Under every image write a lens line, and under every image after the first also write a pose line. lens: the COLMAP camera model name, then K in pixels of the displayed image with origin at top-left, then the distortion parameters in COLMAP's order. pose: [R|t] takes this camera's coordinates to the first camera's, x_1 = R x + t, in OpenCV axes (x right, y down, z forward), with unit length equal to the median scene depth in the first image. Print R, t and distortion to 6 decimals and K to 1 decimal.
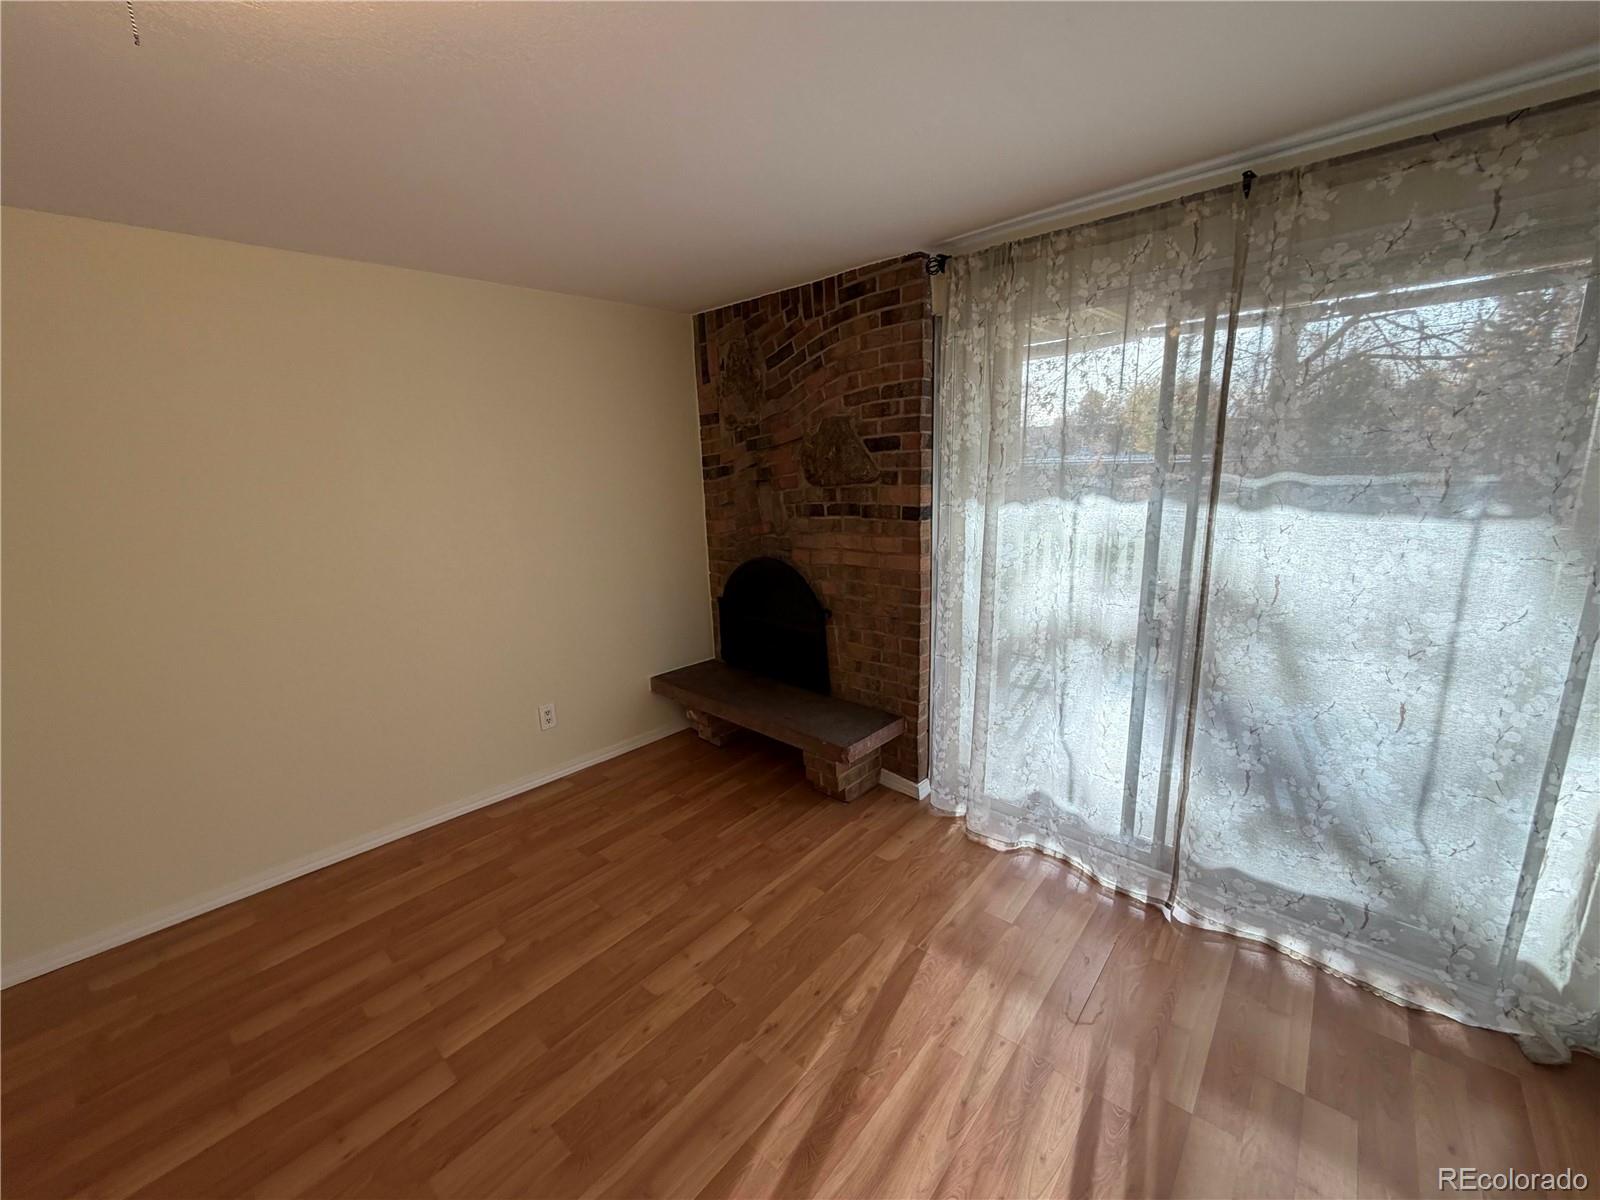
lens RADIAL K [[637.7, 0, 800.0], [0, 637.7, 600.0], [0, 0, 1]] dist [0.002094, 0.000088]
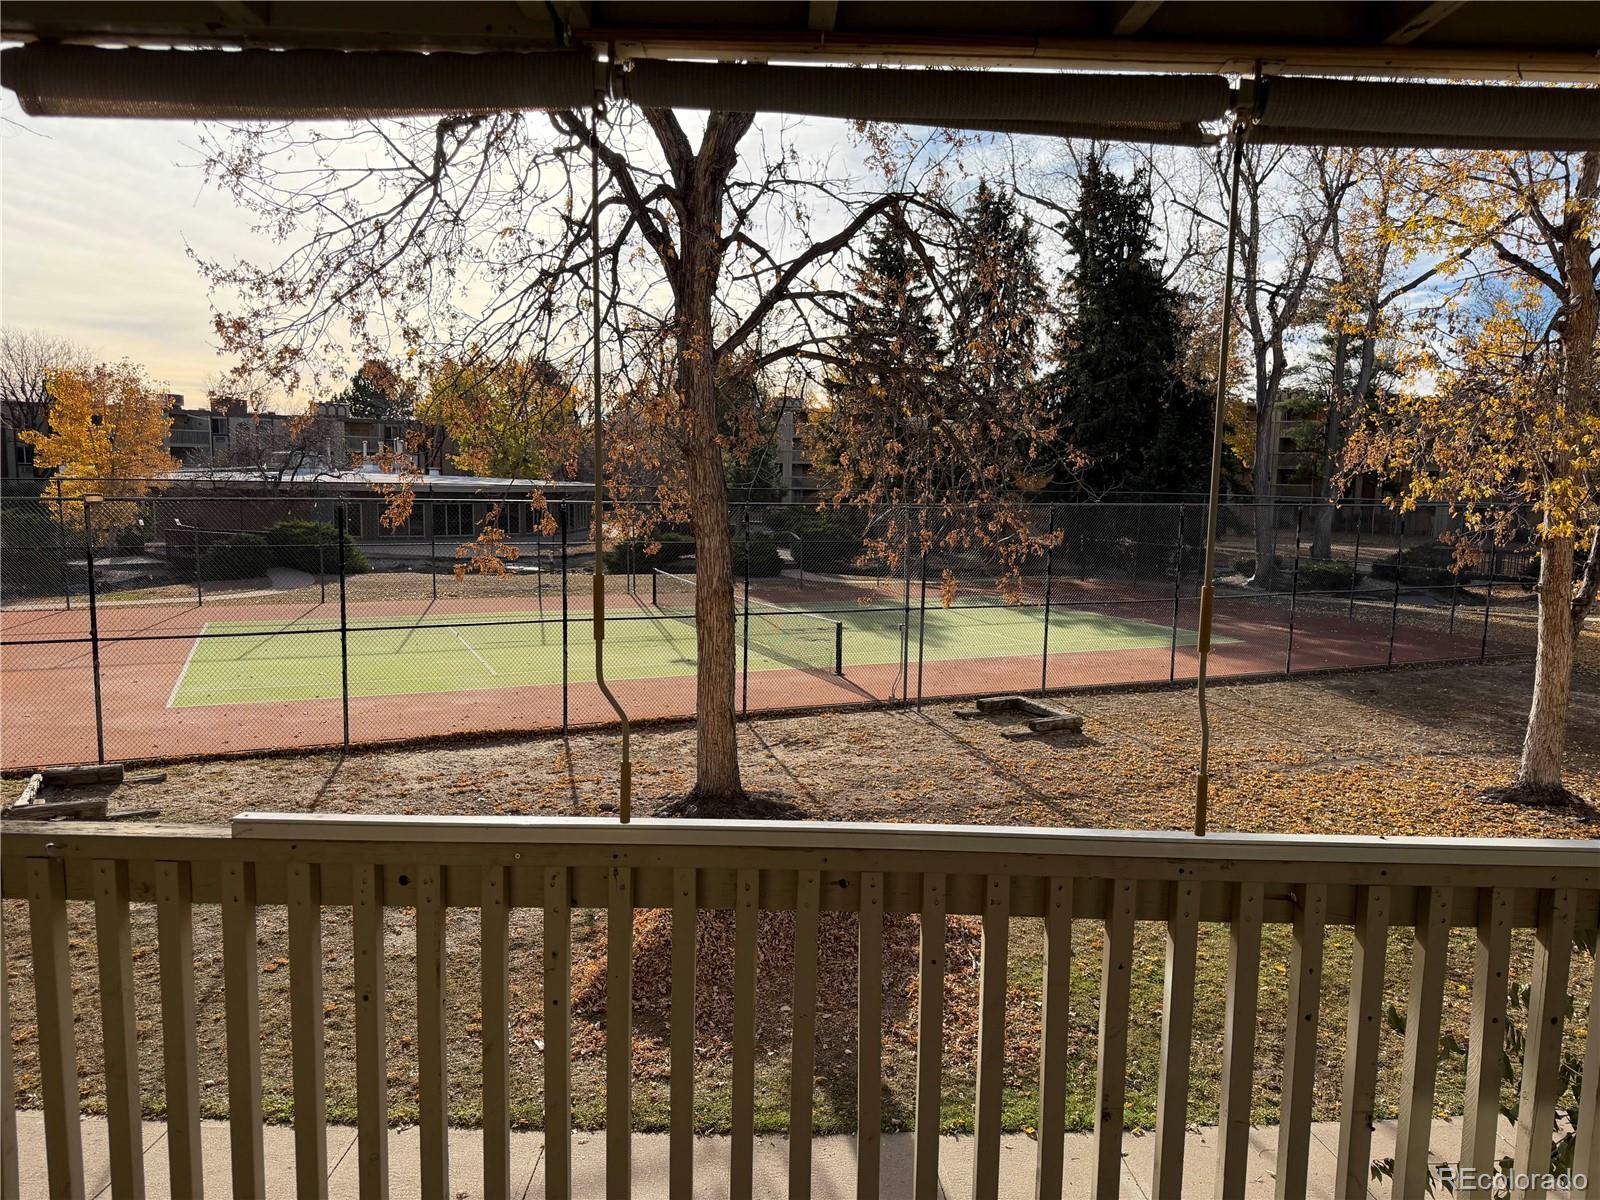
lens RADIAL K [[1127.7, 0, 806.4], [0, 1127.7, 609.4], [0, 0, 1]] dist [0.074829, -0.099019]
pose [[0.714709, -0.036974, 0.698444, 0.075658], [0.106091, 0.992778, -0.056007, -0.050125], [-0.691329, 0.114127, 0.713470, 0.172412]]
